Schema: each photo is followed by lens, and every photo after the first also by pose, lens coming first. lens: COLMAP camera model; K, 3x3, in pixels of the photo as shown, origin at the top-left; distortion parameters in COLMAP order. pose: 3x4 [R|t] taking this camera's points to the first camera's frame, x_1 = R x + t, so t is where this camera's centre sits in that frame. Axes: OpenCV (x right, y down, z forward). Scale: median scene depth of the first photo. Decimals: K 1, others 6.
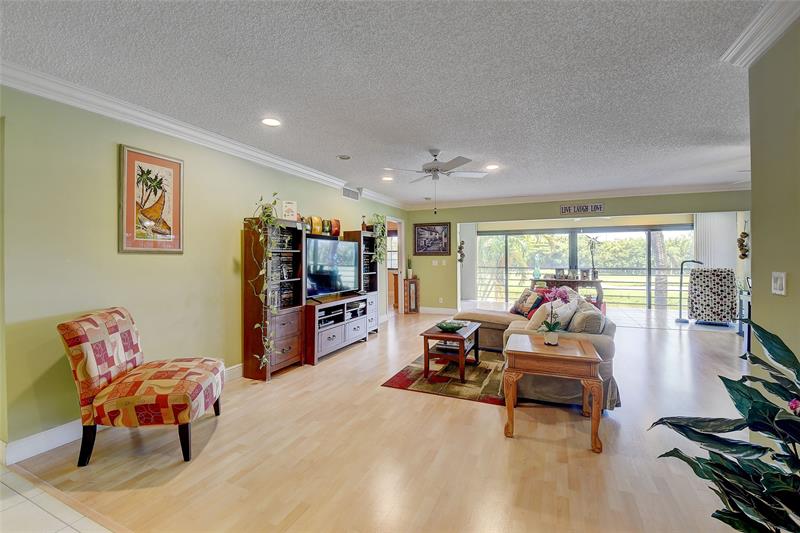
lens RADIAL K [[352.4, 0, 399.7], [0, 352.4, 257.6], [0, 0, 1]] dist [0.009981, -0.022408]
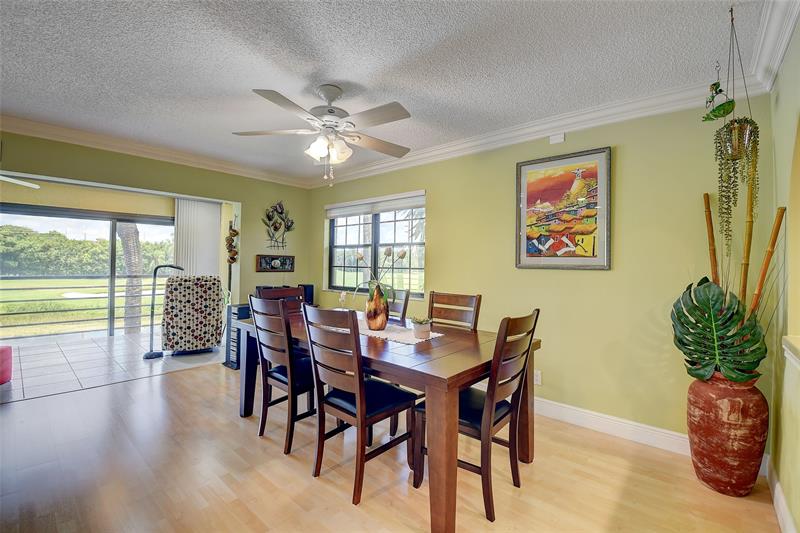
lens RADIAL K [[352.4, 0, 399.7], [0, 352.4, 257.6], [0, 0, 1]] dist [0.009981, -0.022408]
pose [[0.305495, 0.023876, 0.951894, 0.317959], [-0.015002, 0.999682, -0.020260, 0.000592], [-0.952076, -0.008091, 0.305756, 0.364251]]
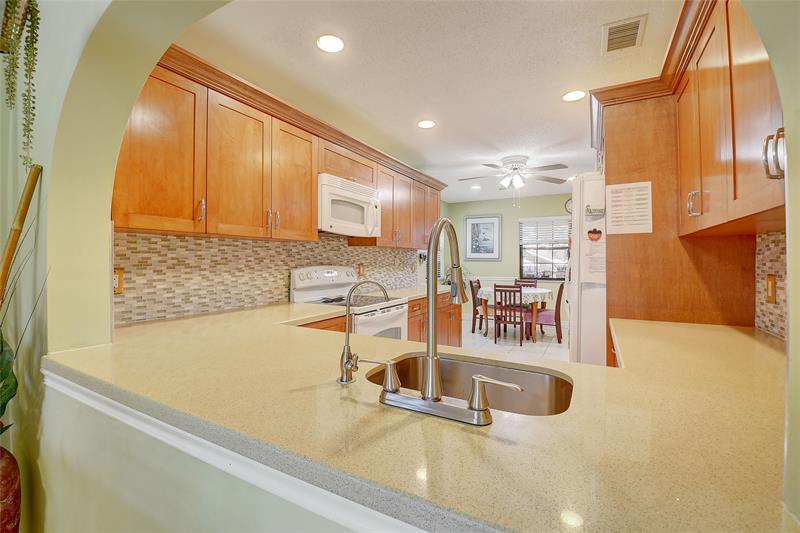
lens RADIAL K [[352.4, 0, 399.7], [0, 352.4, 257.6], [0, 0, 1]] dist [0.009981, -0.022408]
pose [[-0.995422, 0.001797, 0.095562, 0.460554], [0.001717, 0.999998, -0.000929, 0.000380], [-0.095564, -0.000760, -0.995423, 0.324265]]
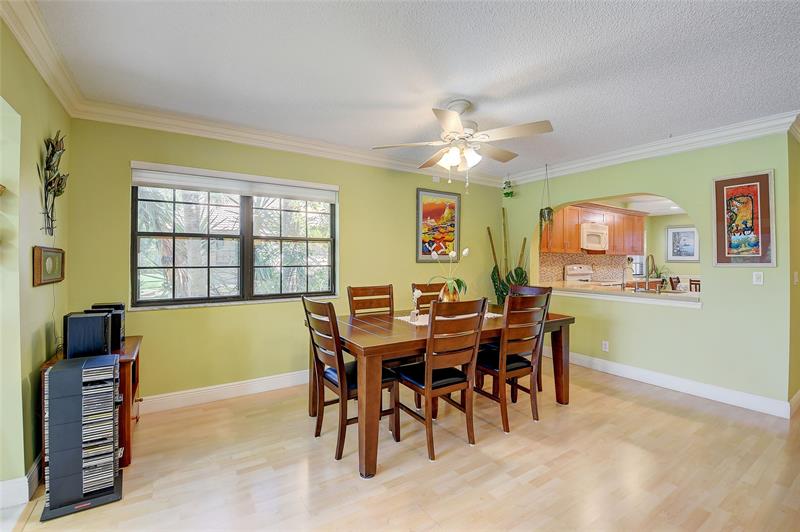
lens RADIAL K [[352.4, 0, 399.7], [0, 352.4, 257.1], [0, 0, 1]] dist [0.009981, -0.022408]
pose [[-0.837765, 0.002998, 0.546023, 0.485275], [0.000606, 0.999989, -0.004561, -0.005014], [-0.546030, -0.003490, -0.837758, 0.950241]]
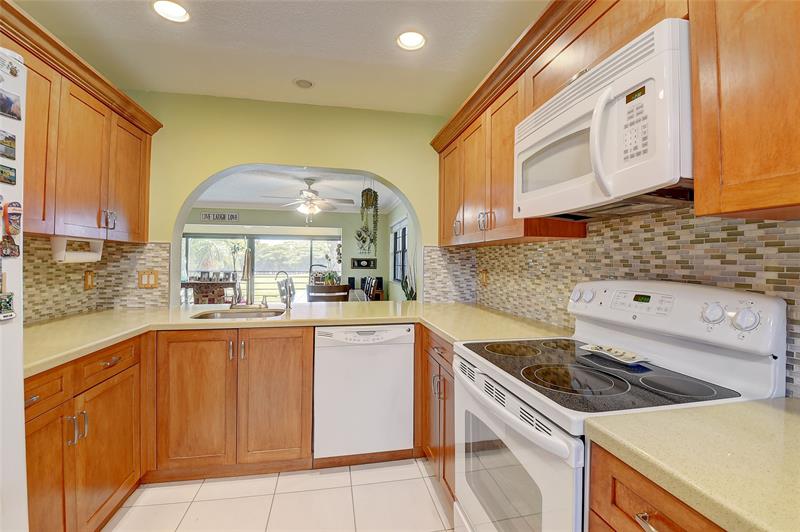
lens RADIAL K [[352.4, 0, 399.7], [0, 352.4, 257.1], [0, 0, 1]] dist [0.009981, -0.022408]
pose [[0.825111, 0.018772, 0.564658, 0.376747], [-0.009826, 0.999773, -0.018880, 0.001867], [-0.564885, 0.010030, 0.825109, -0.223512]]
